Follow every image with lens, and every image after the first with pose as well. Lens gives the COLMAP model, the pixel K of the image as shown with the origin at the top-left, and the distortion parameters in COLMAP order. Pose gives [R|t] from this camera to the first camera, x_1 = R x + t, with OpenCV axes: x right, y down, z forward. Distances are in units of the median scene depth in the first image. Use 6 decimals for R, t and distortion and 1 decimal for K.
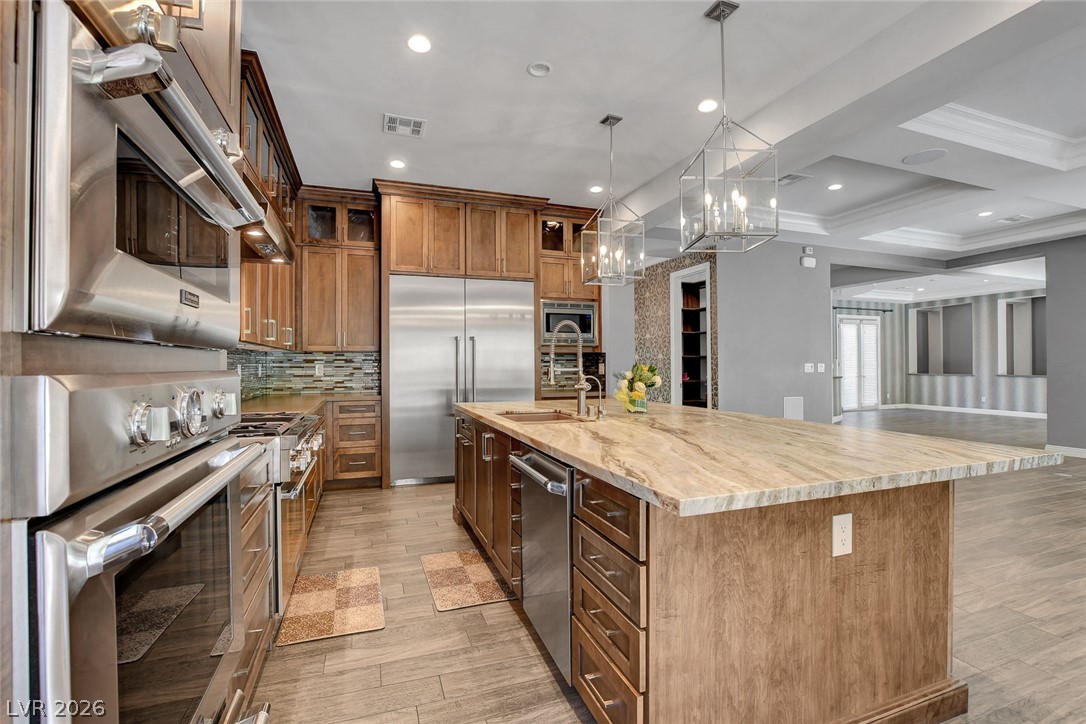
lens RADIAL K [[494.3, 0, 517.9], [0, 494.3, 365.8], [0, 0, 1]] dist [-0.033924, 0.004811]
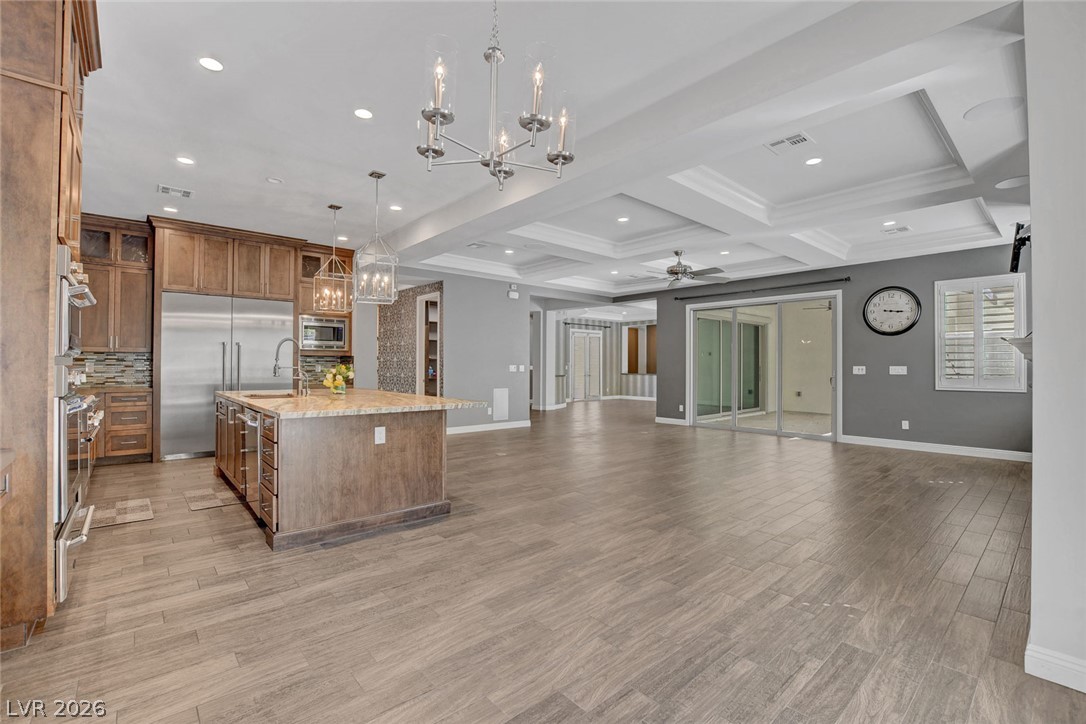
lens RADIAL K [[494.3, 0, 546.4], [0, 494.3, 362.0], [0, 0, 1]] dist [-0.033924, 0.004811]
pose [[0.916164, 0.010420, 0.400668, 0.137771], [-0.006716, 0.999921, -0.010647, 0.000525], [-0.400747, 0.007064, 0.916161, -0.498884]]
